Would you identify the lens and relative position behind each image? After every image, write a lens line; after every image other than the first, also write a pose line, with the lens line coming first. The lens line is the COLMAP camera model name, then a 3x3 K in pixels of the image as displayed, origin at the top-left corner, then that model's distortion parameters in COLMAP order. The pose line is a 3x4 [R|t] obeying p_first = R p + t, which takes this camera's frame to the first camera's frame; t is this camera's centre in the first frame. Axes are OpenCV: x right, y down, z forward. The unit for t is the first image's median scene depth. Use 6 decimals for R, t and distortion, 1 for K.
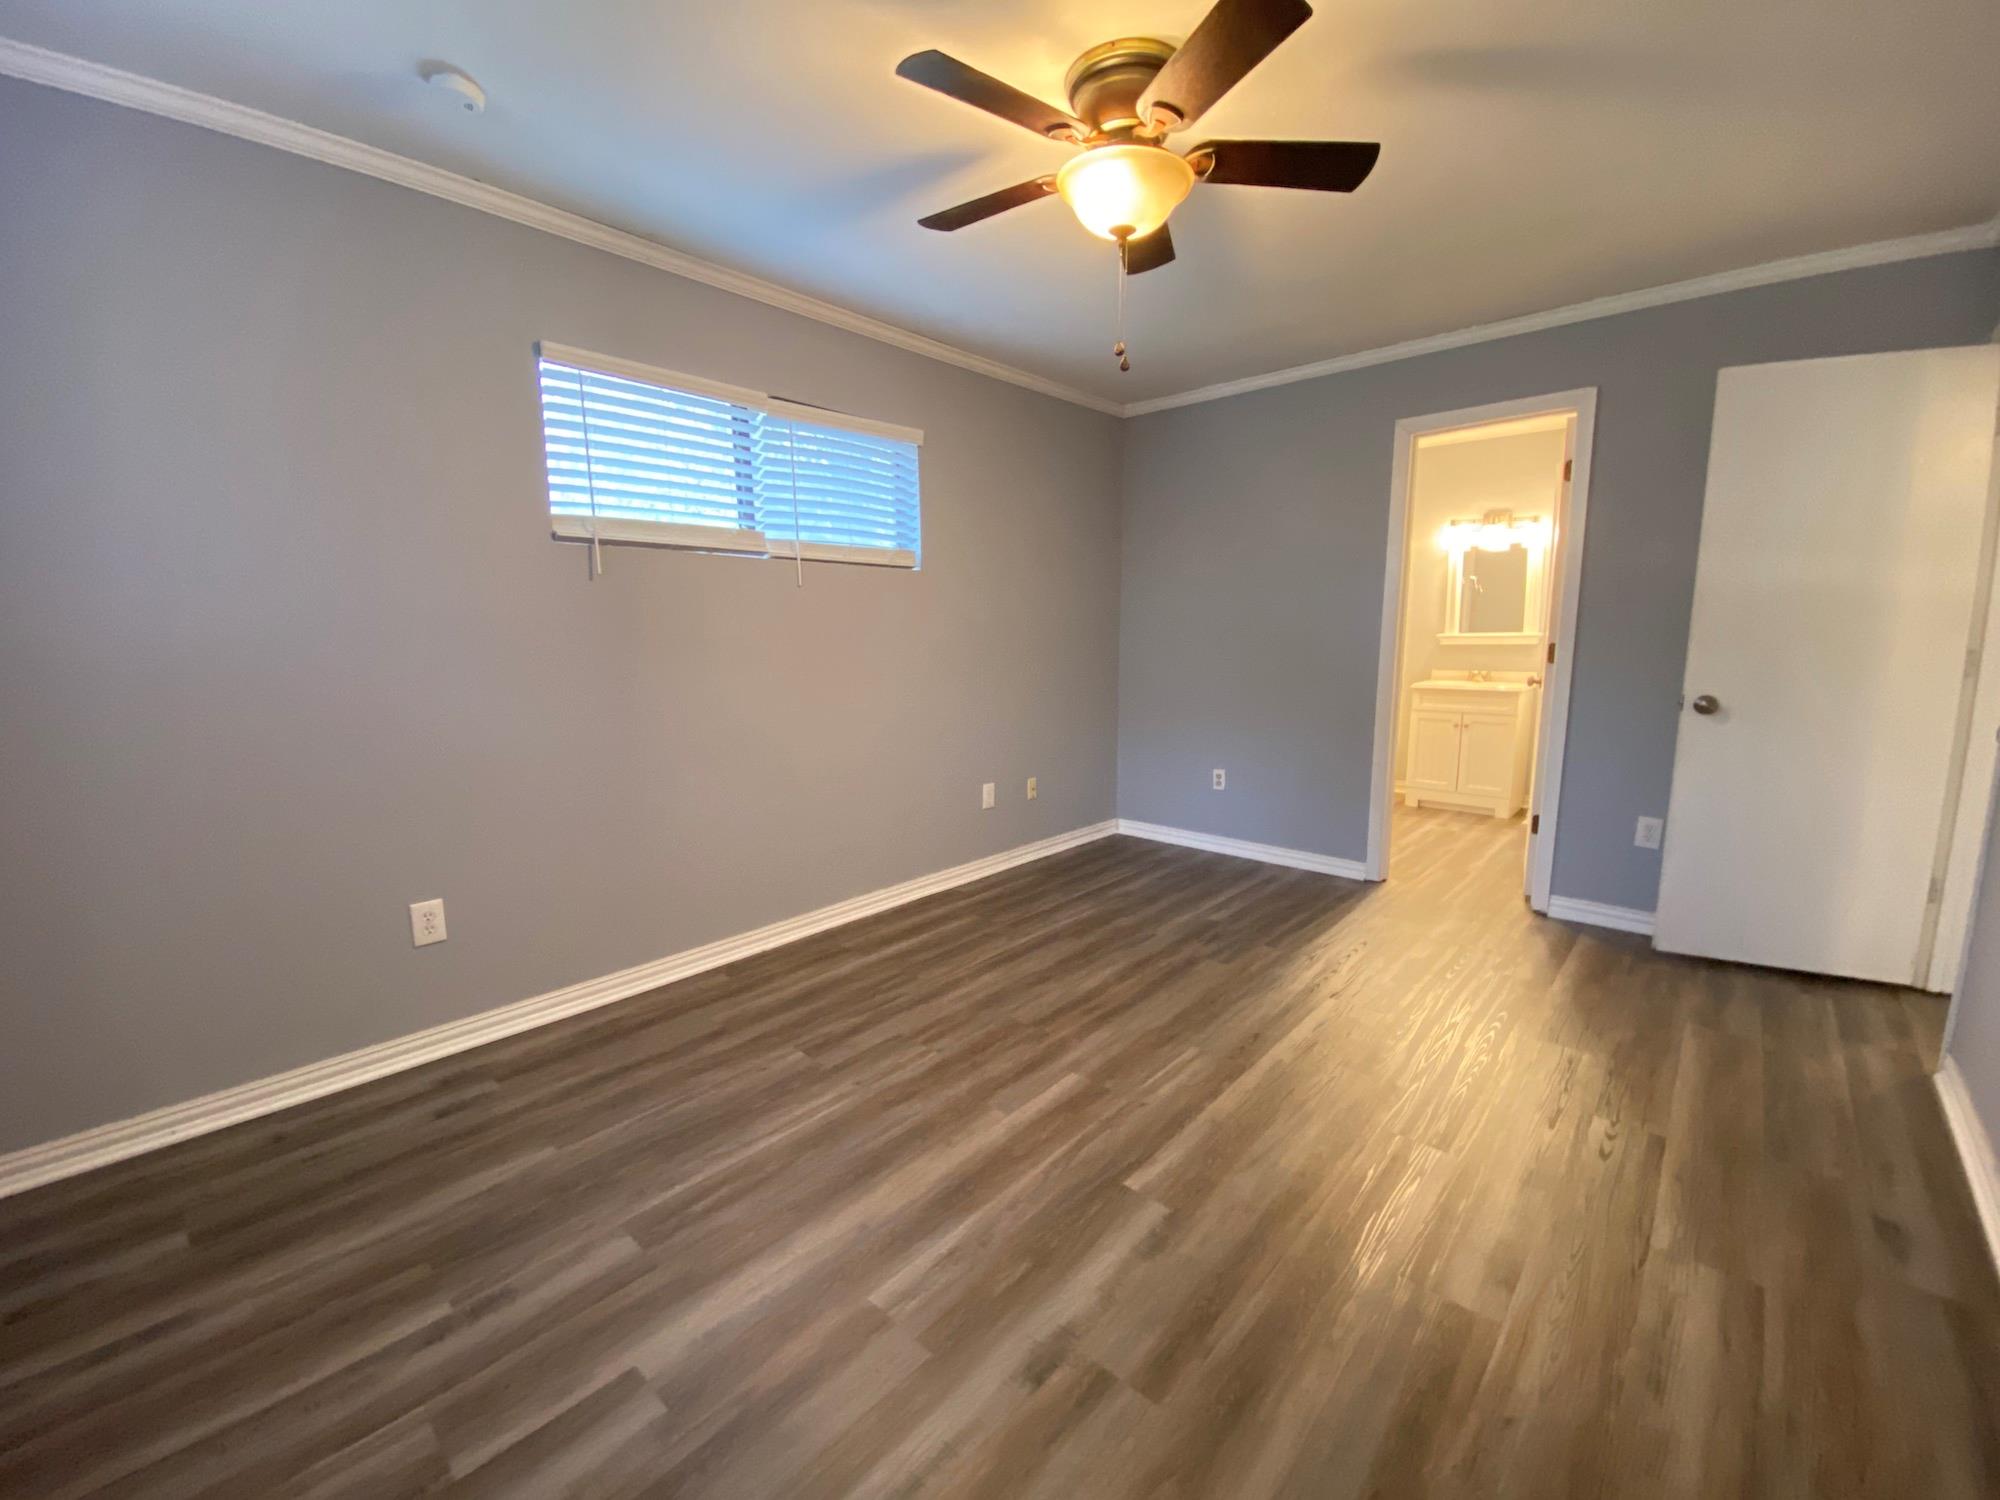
lens RADIAL K [[807.7, 0, 996.2], [0, 807.7, 742.9], [0, 0, 1]] dist [0.030908, -0.023785]
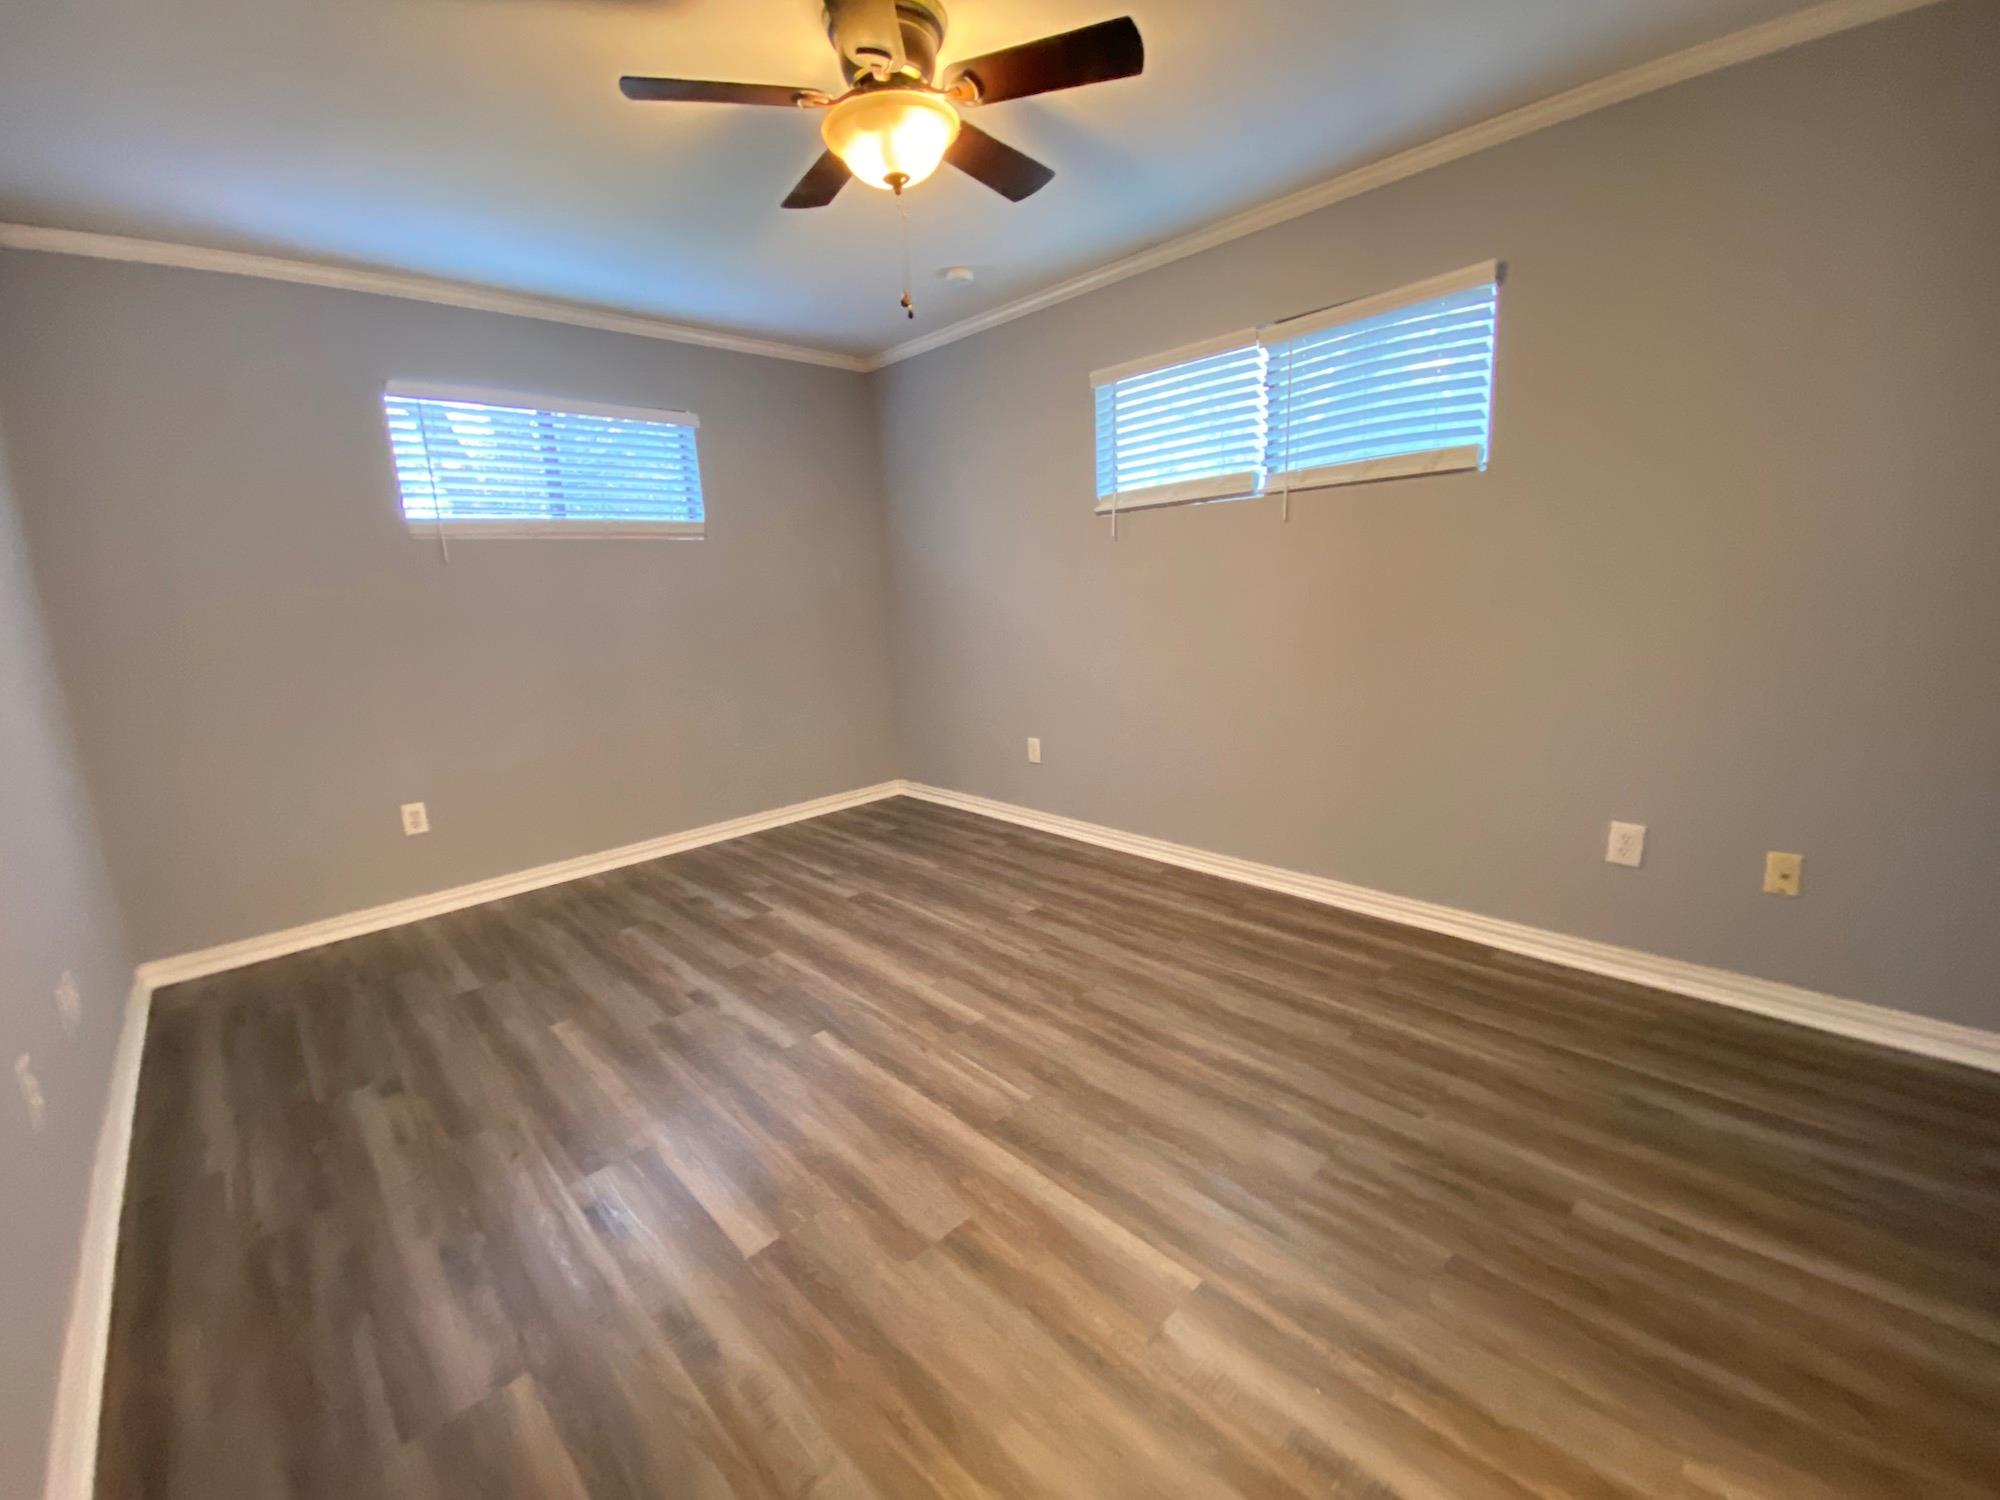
lens RADIAL K [[807.7, 0, 996.2], [0, 807.7, 742.9], [0, 0, 1]] dist [0.030908, -0.023785]
pose [[-0.056896, 0.199129, -0.978320, 0.970236], [-0.101924, 0.973629, 0.204101, -0.134186], [0.993164, 0.111327, -0.035100, 0.952871]]
